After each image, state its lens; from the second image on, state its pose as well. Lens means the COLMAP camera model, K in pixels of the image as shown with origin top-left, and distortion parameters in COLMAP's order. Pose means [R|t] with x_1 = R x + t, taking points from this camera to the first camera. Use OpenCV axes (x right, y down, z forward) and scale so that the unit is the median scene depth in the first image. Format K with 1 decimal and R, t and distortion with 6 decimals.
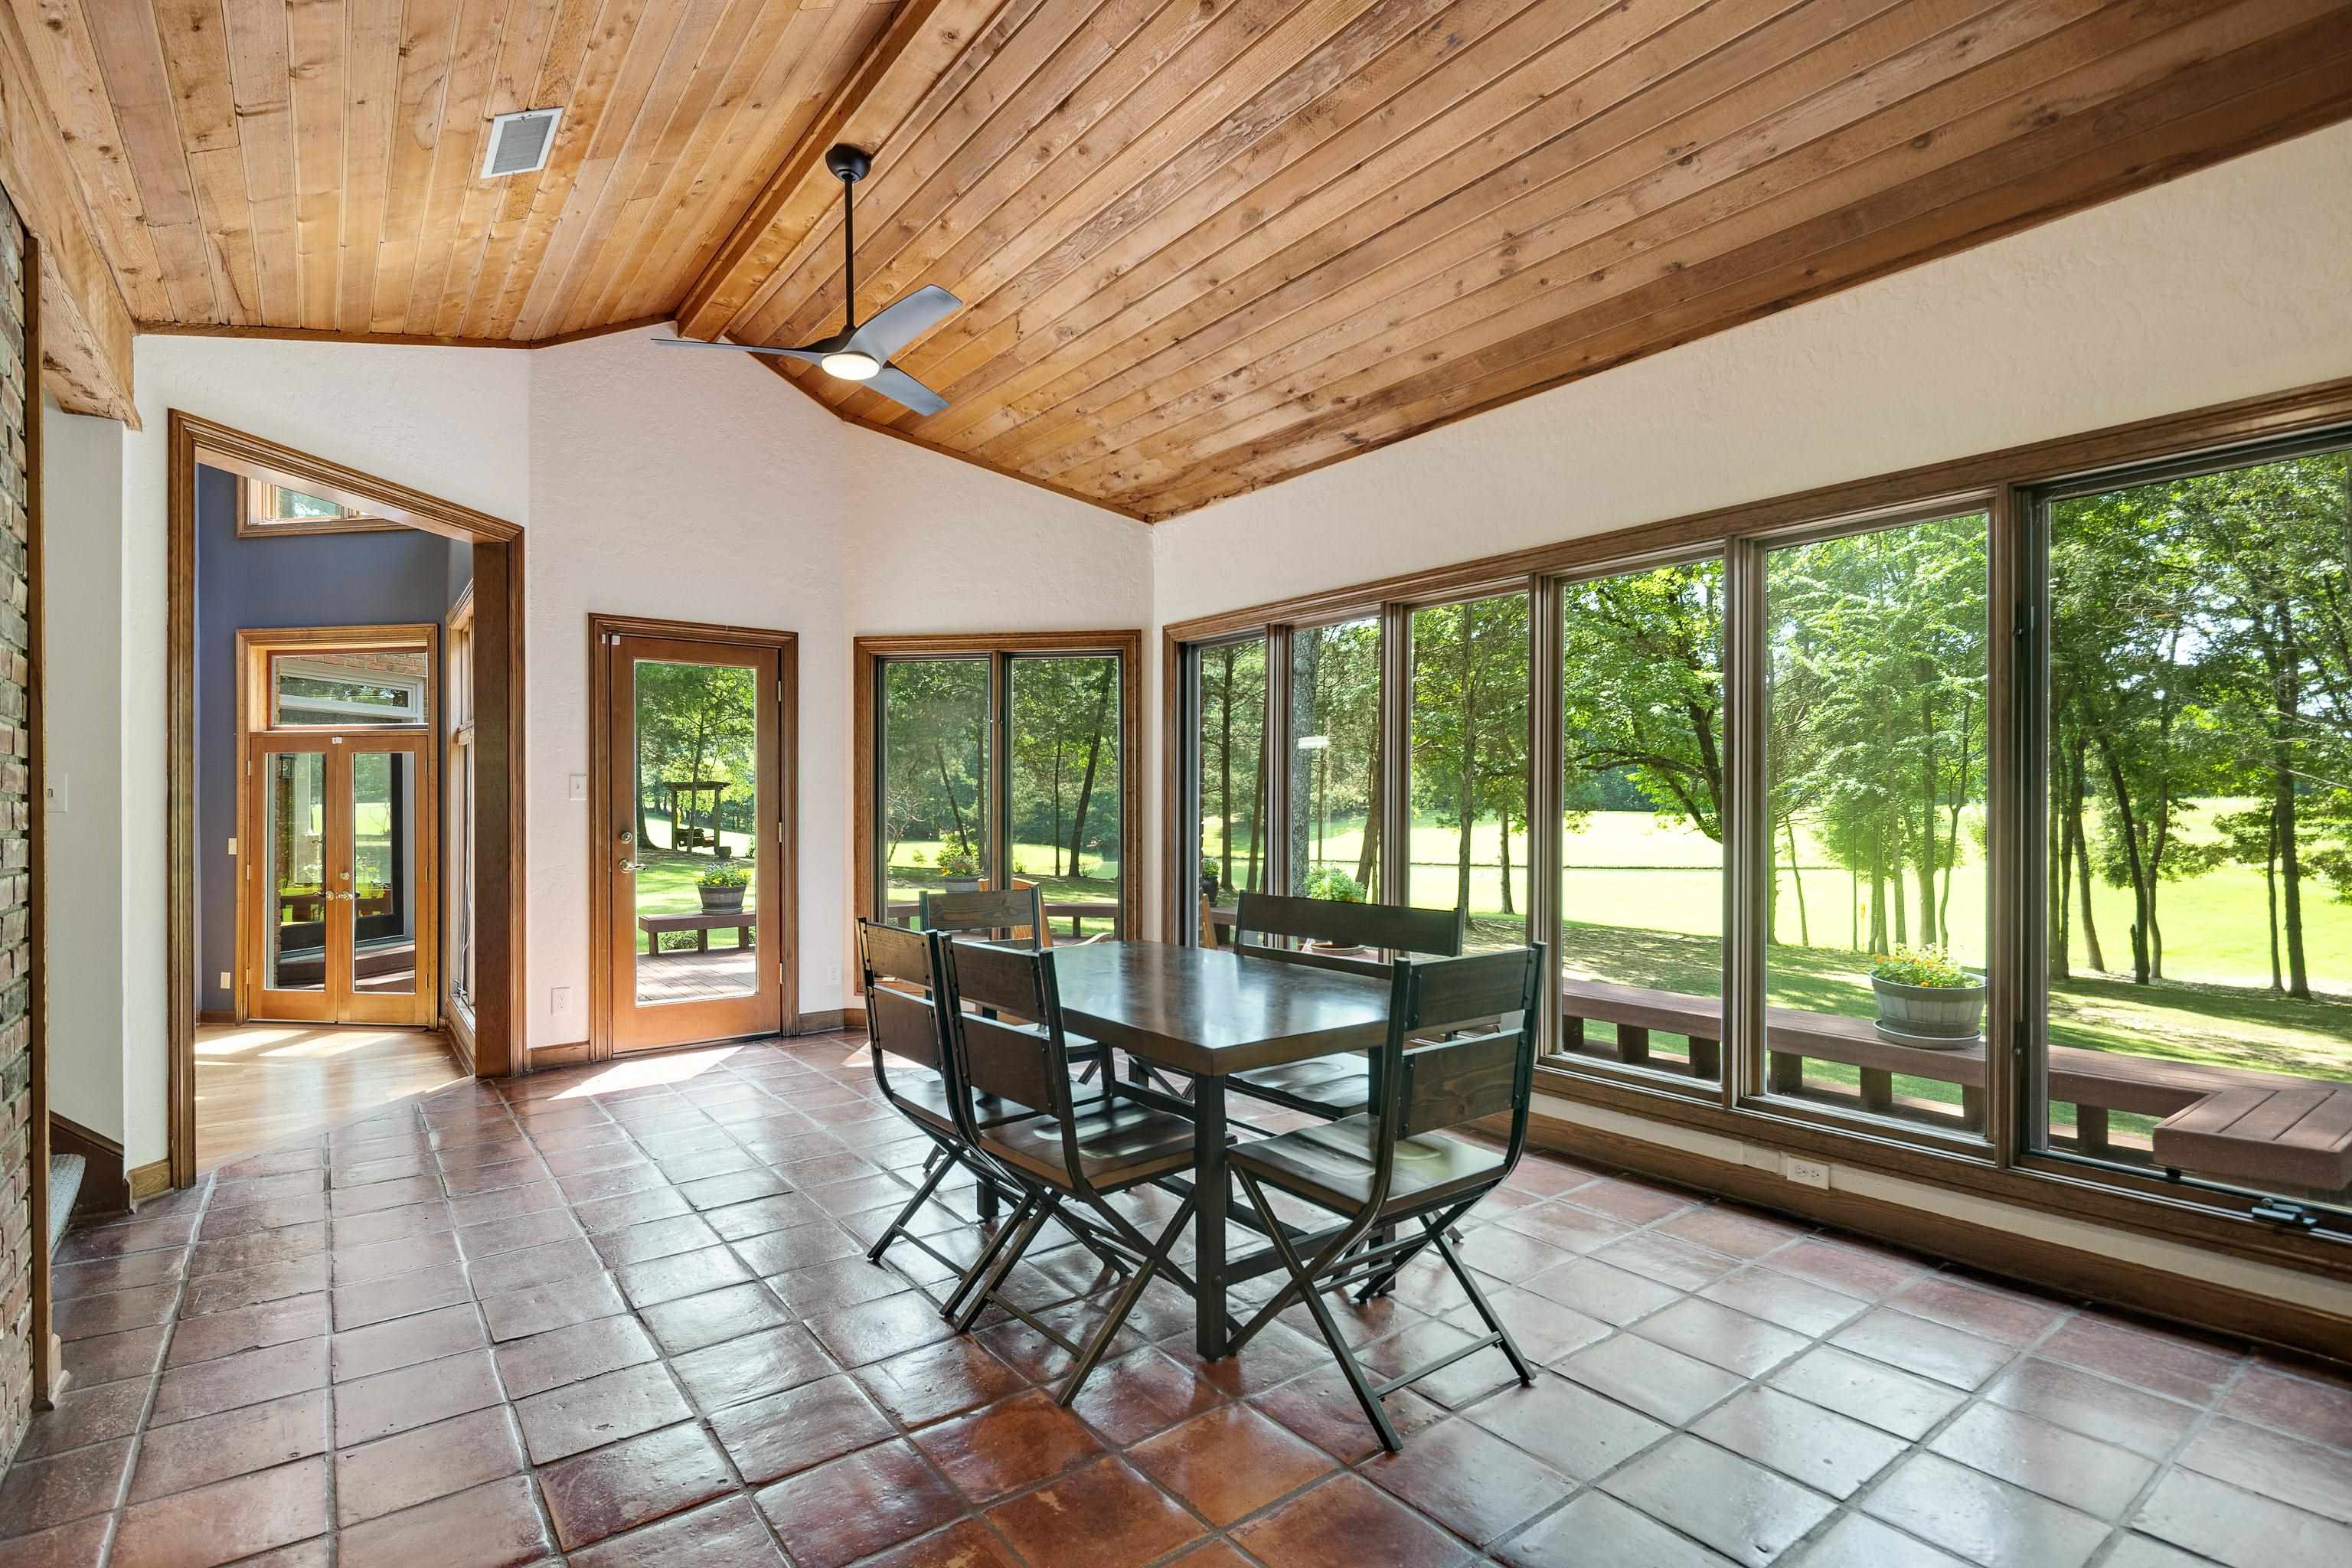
lens RADIAL K [[1125.7, 0, 1129.4], [0, 1125.7, 787.2], [0, 0, 1]] dist [0.000883, 0.000210]
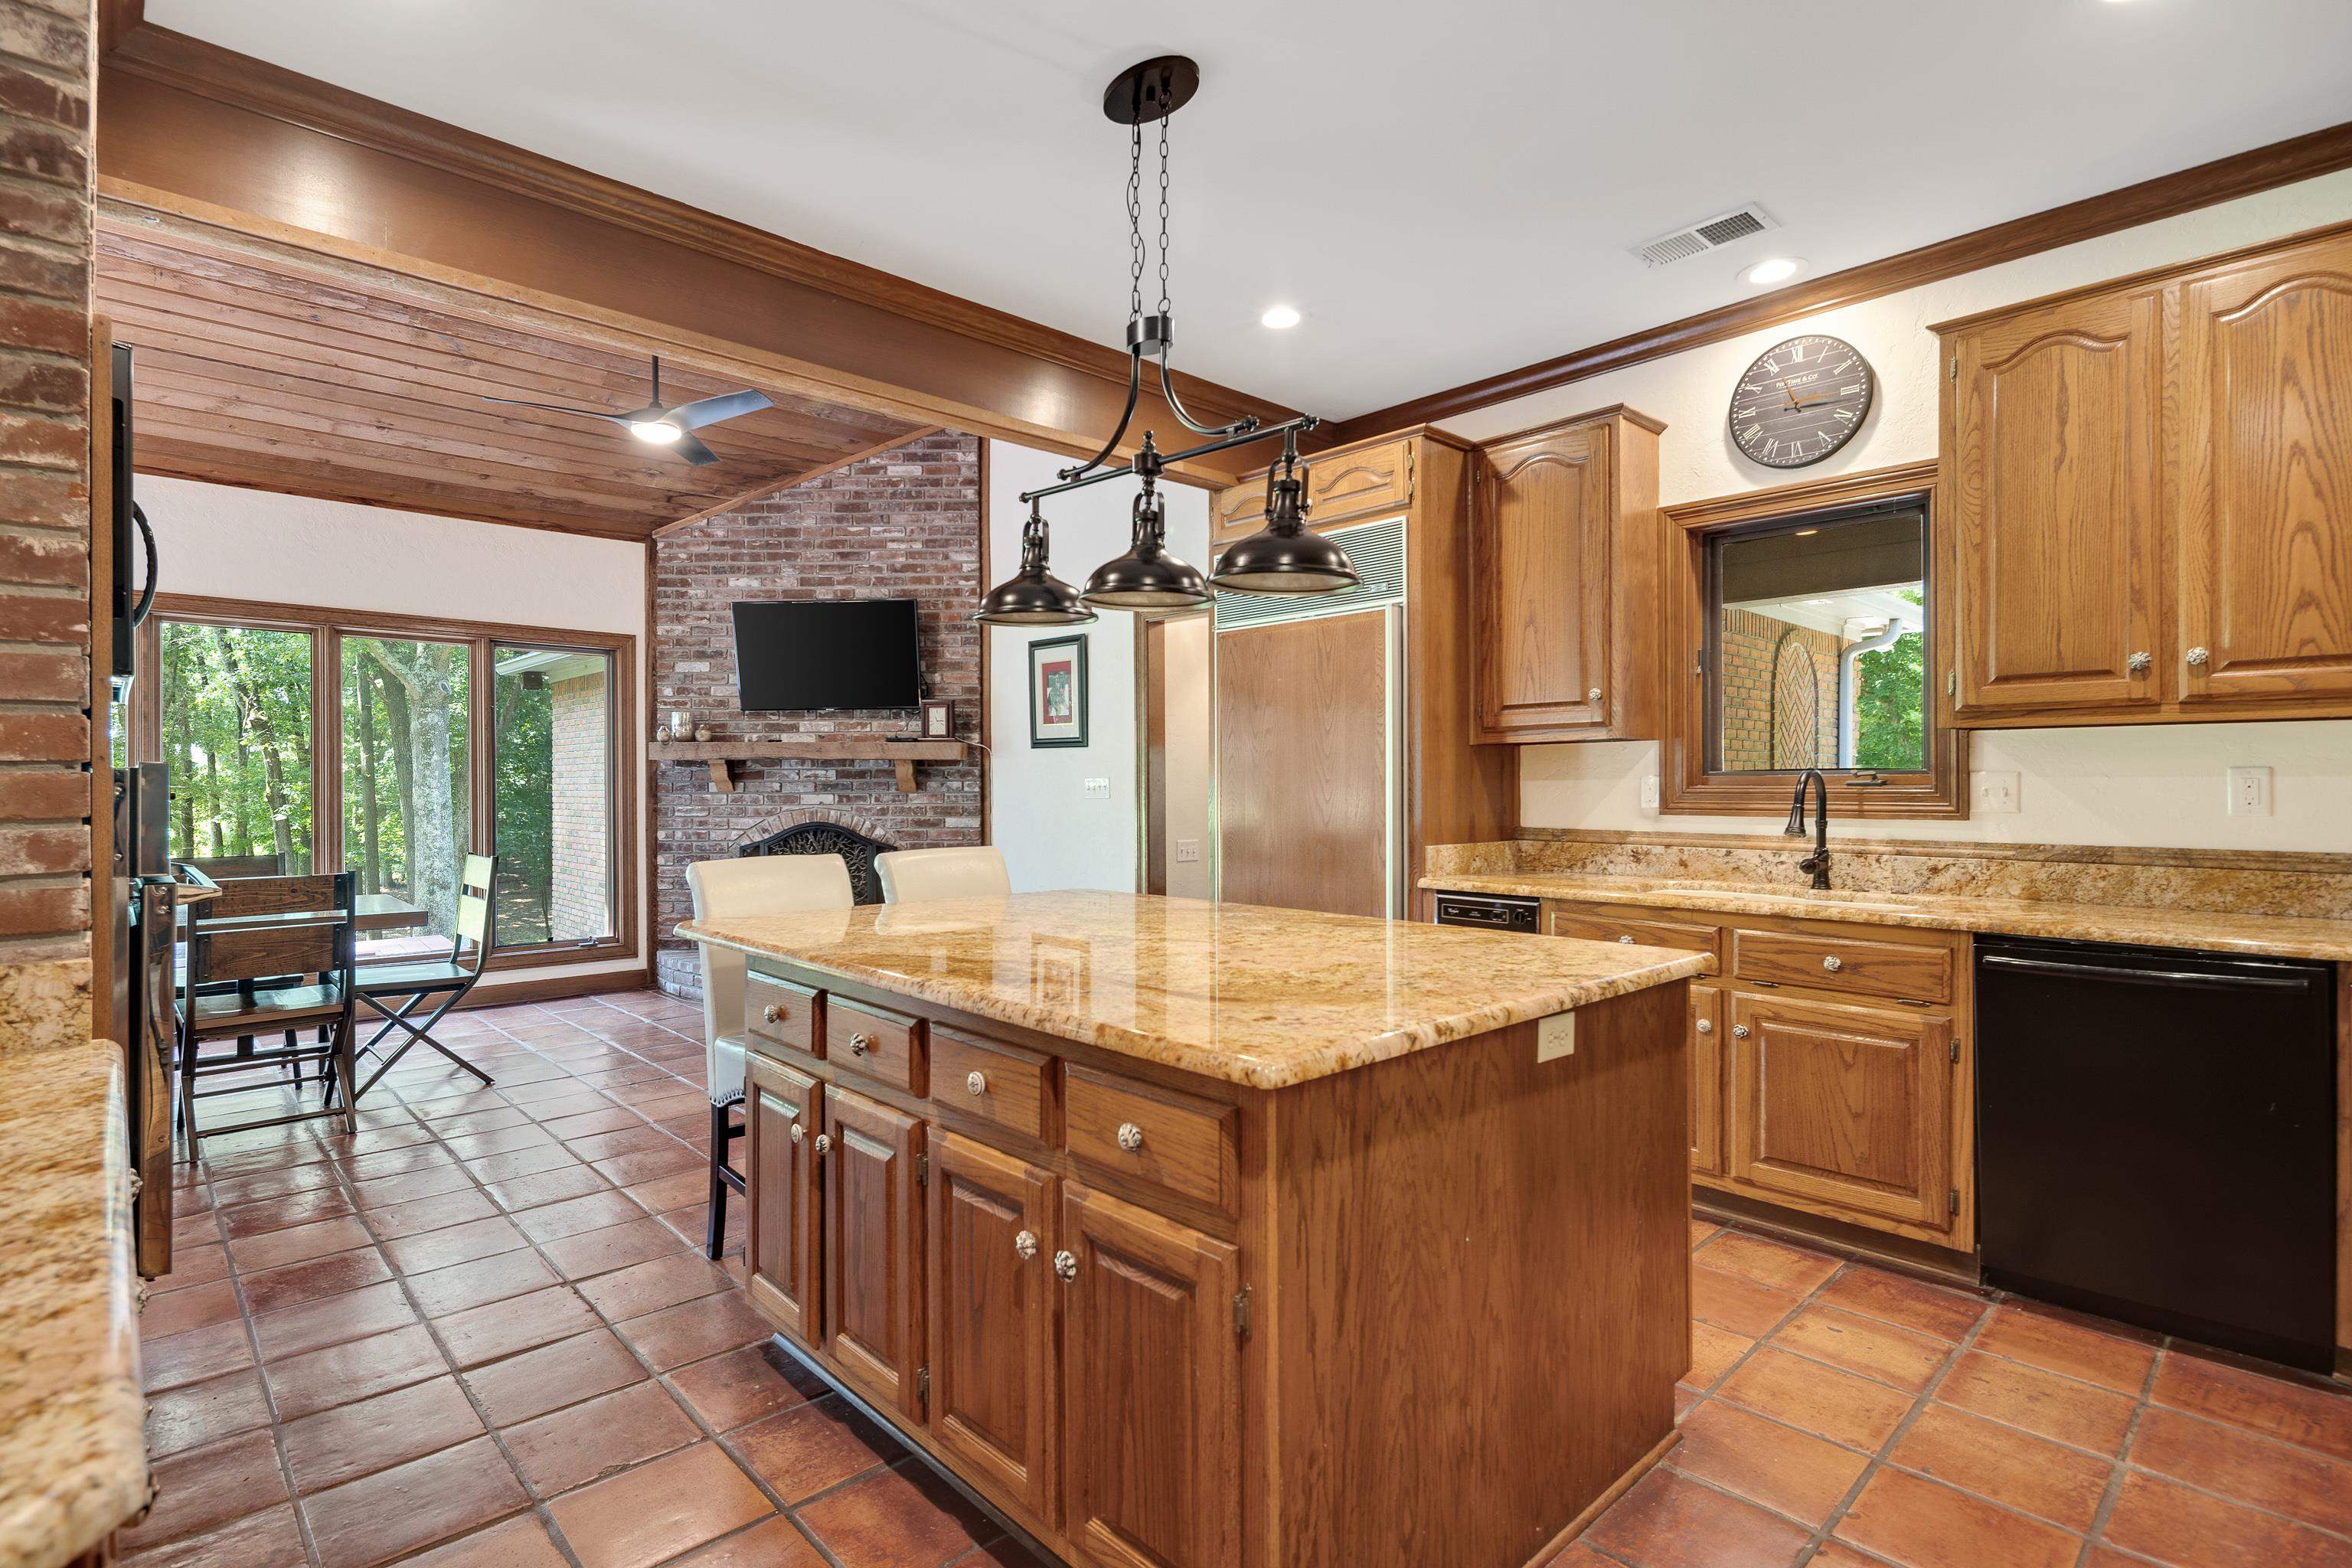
lens RADIAL K [[1125.7, 0, 1129.4], [0, 1125.7, 787.2], [0, 0, 1]] dist [0.000883, 0.000210]
pose [[-0.109001, -0.000303, 0.994042, -1.430309], [-0.011607, 0.999932, -0.000967, 0.004592], [-0.993974, -0.011643, -0.108997, 0.004672]]
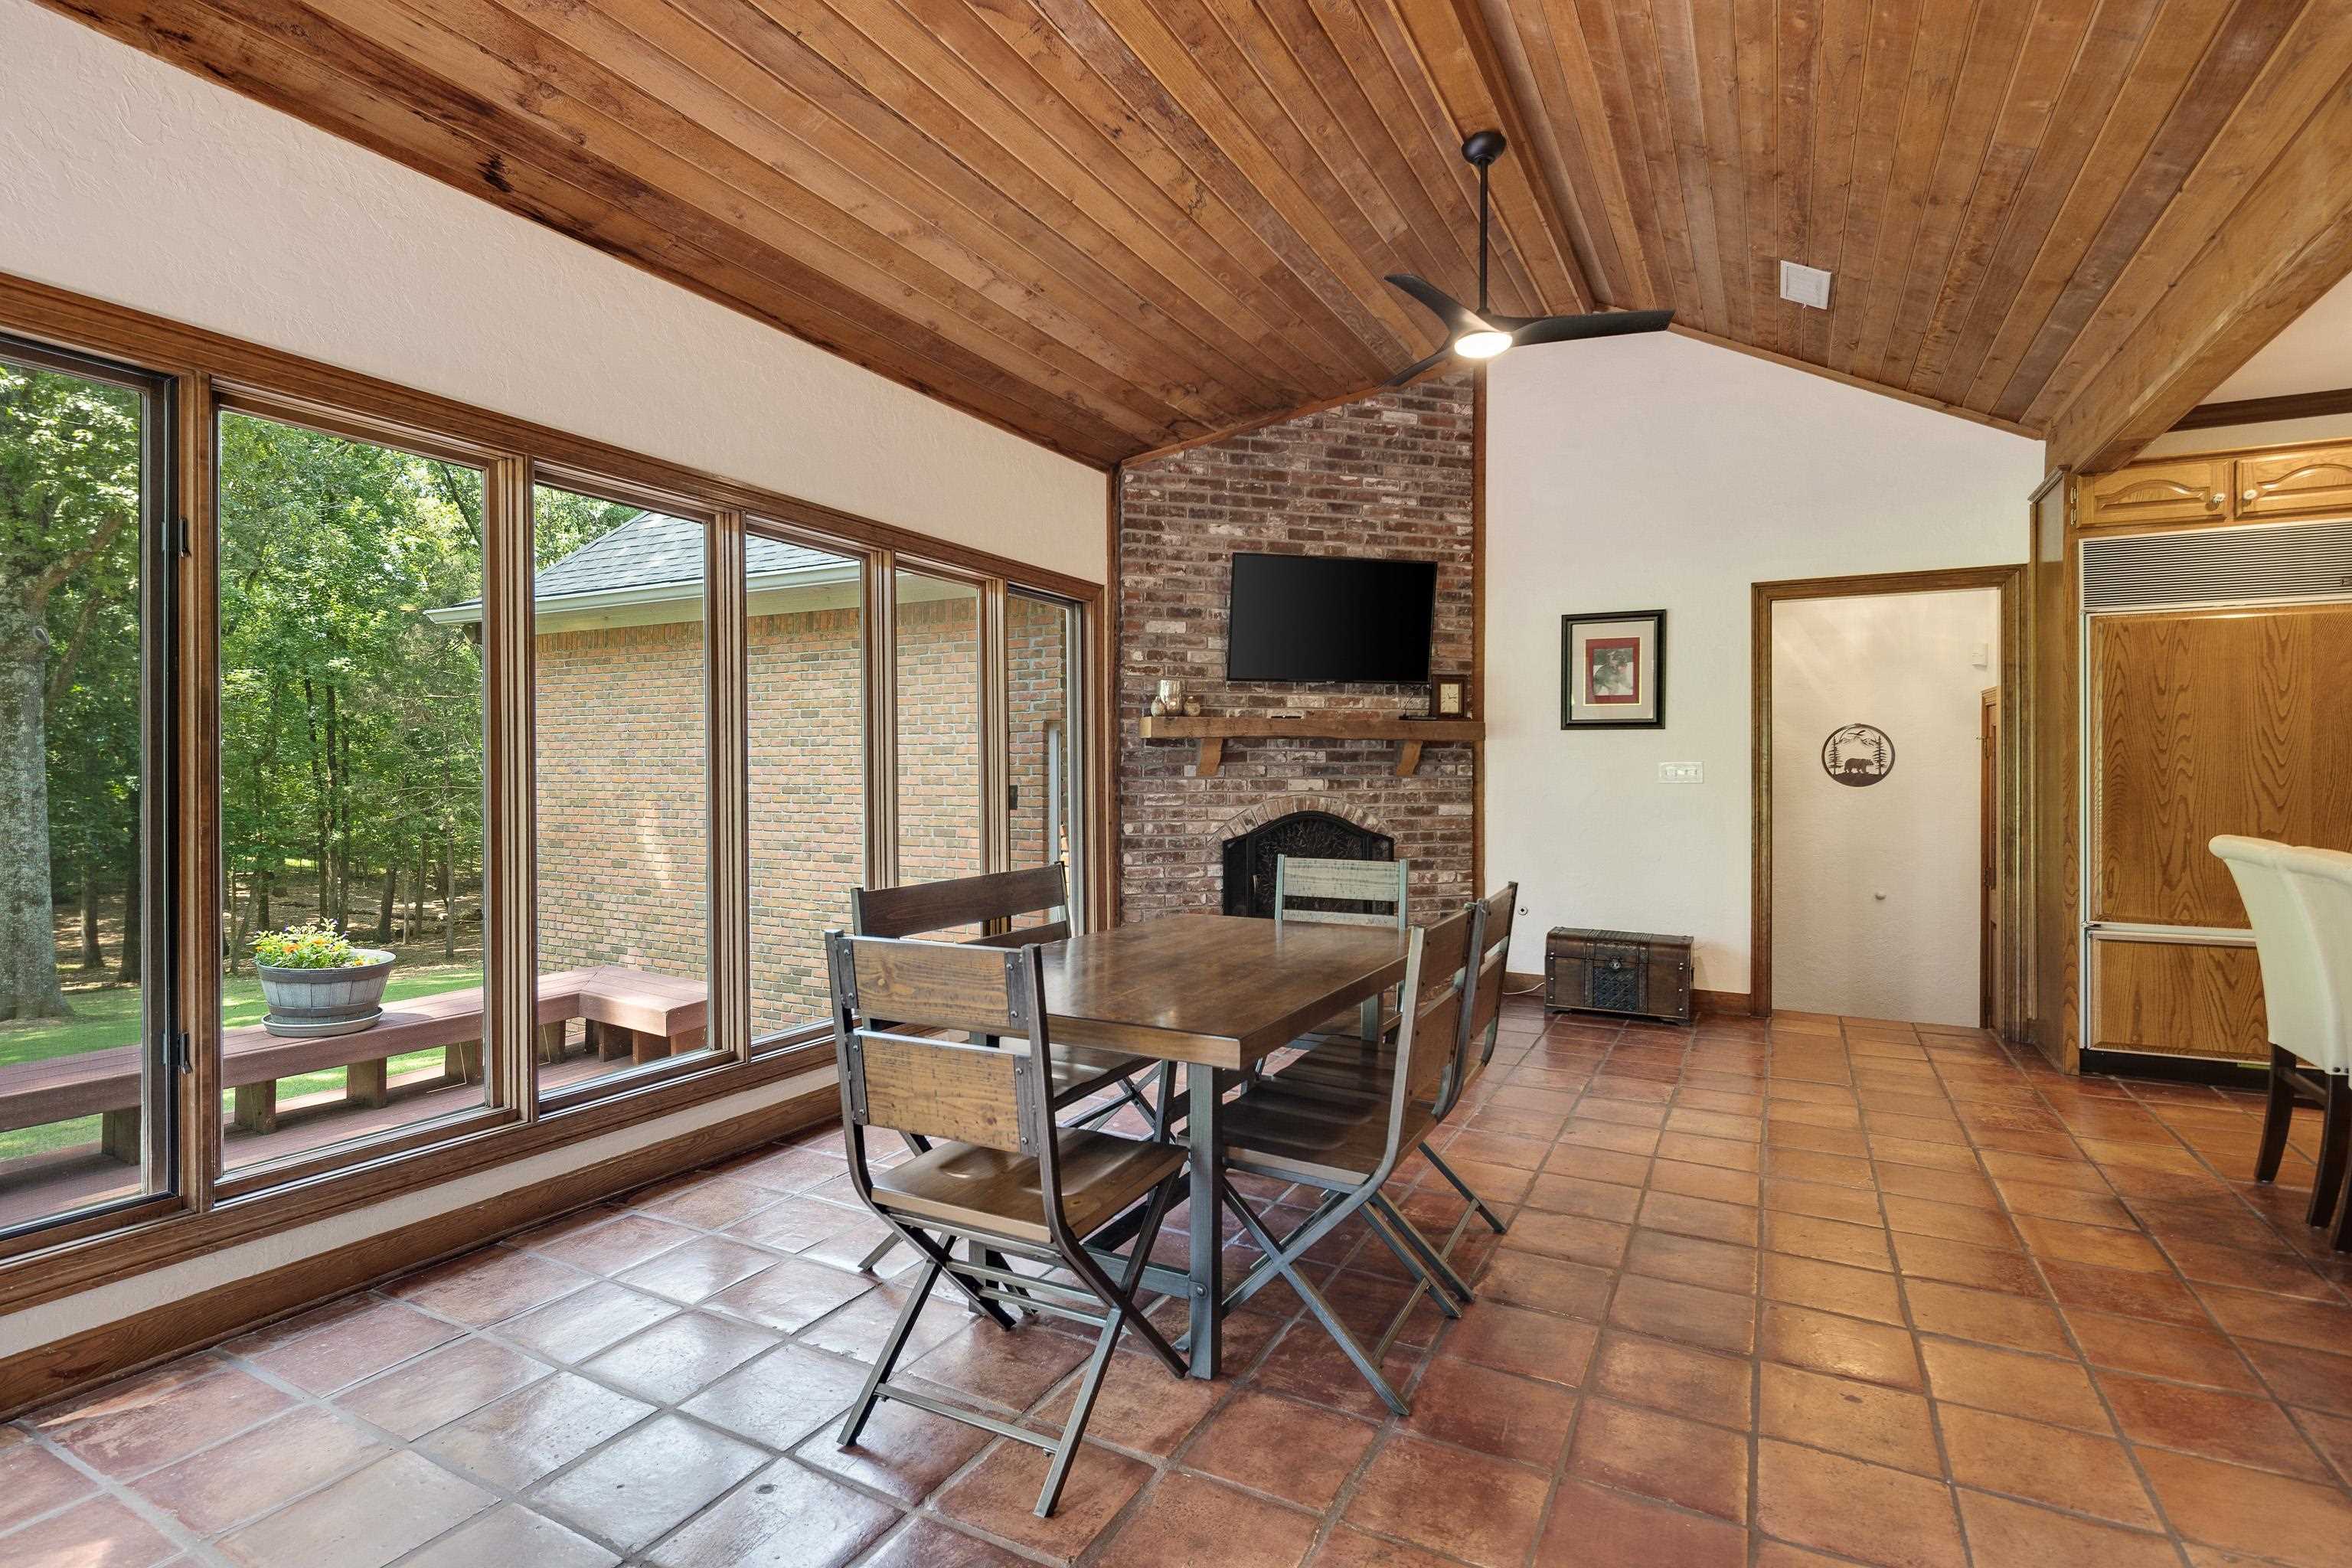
lens RADIAL K [[1131.7, 0, 1152.3], [0, 1131.7, 769.3], [0, 0, 1]] dist [0.002844, -0.000119]
pose [[-0.422168, -0.000310, 0.906517, -0.803831], [-0.012051, 0.999913, -0.005270, 0.020384], [-0.906437, -0.013150, -0.422136, 1.442760]]
